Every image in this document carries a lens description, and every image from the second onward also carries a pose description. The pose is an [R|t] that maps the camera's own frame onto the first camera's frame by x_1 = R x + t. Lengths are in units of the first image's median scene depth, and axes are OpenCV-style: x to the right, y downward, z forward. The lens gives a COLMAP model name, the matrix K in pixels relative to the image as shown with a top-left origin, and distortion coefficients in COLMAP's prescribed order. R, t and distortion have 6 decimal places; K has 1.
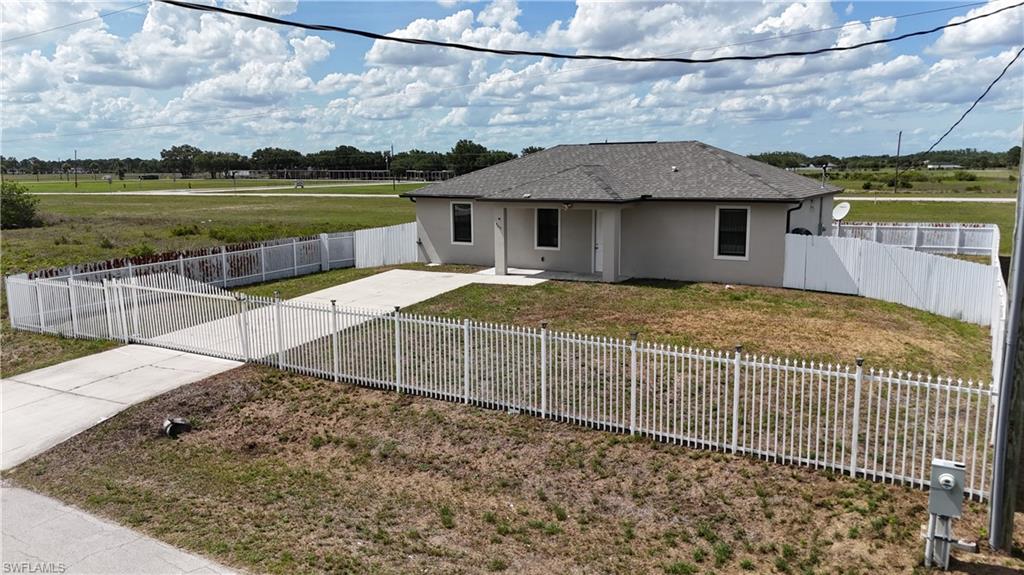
lens RADIAL K [[764.6, 0, 512.0], [0, 764.6, 287.5], [0, 0, 1]] dist [0.076769, -0.089393]
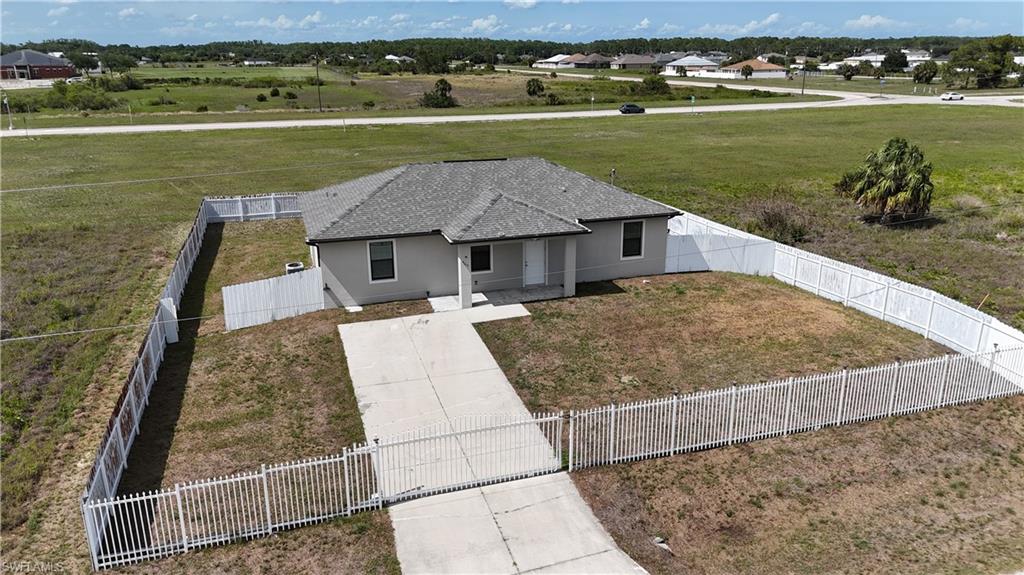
lens RADIAL K [[769.4, 0, 512.0], [0, 769.4, 287.5], [0, 0, 1]] dist [0.027697, -0.002543]
pose [[0.655159, -0.224403, 0.721395, -0.826417], [0.120028, 0.973658, 0.193866, -0.273096], [-0.745896, -0.040425, 0.664835, 0.270773]]
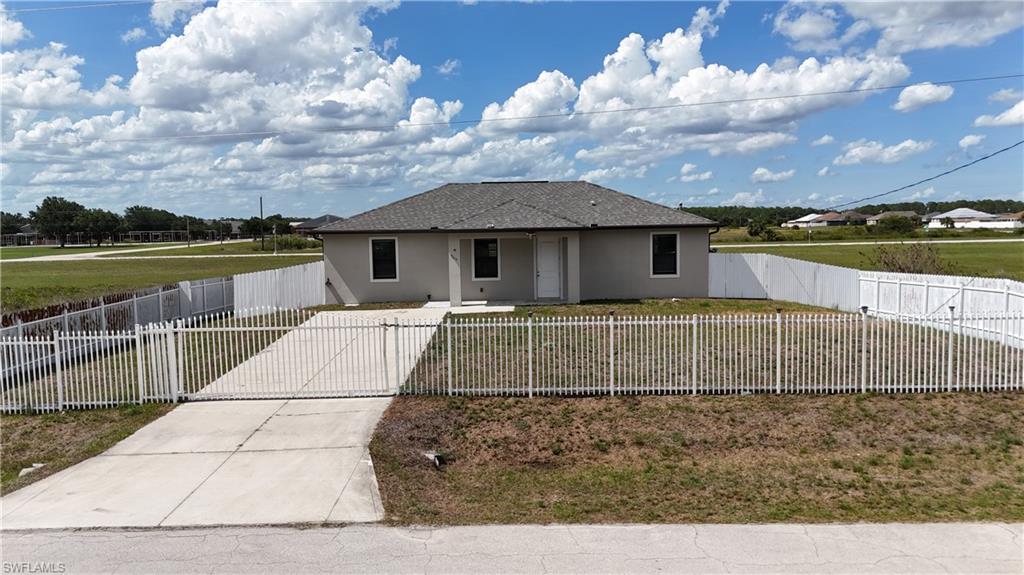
lens RADIAL K [[764.6, 0, 512.0], [0, 764.6, 287.5], [0, 0, 1]] dist [0.076769, -0.089393]
pose [[0.867505, -0.047654, 0.495141, -0.497186], [0.087870, 0.994428, -0.058244, 0.026243], [-0.489606, 0.094036, 0.866858, 0.105787]]
